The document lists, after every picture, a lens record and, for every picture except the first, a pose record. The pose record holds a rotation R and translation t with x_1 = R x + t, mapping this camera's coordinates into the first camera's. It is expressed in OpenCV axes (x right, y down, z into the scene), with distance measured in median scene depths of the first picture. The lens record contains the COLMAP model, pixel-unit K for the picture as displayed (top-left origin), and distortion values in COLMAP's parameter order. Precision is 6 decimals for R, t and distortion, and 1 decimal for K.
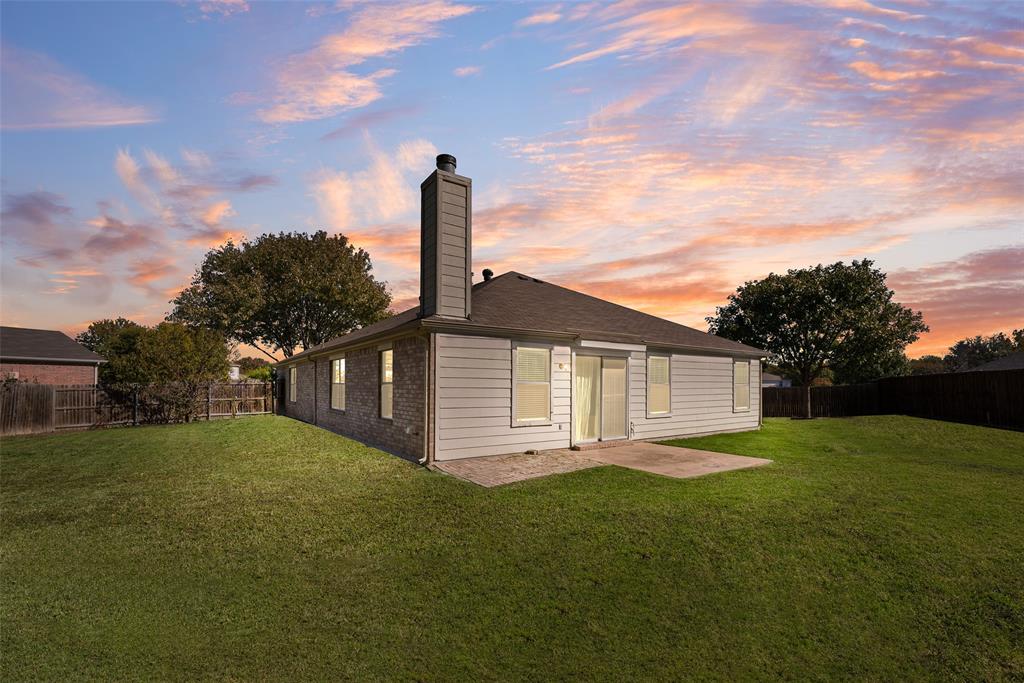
lens RADIAL K [[432.0, 0, 511.7], [0, 432.0, 343.0], [0, 0, 1]] dist [0.000080, -0.000422]
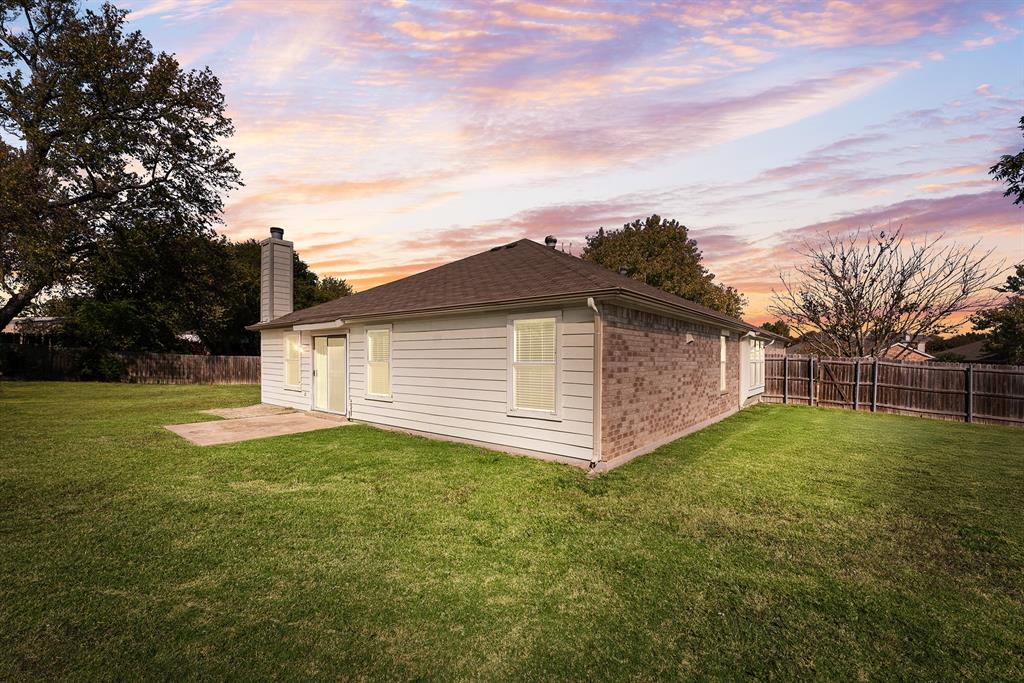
lens RADIAL K [[432.0, 0, 512.0], [0, 432.0, 344.9], [0, 0, 1]] dist [0.000080, -0.000422]
pose [[0.999995, -0.001885, 0.002728, 1.047828], [0.001954, 0.999673, -0.025478, 0.132167], [-0.002679, 0.025484, 0.999672, 0.004613]]
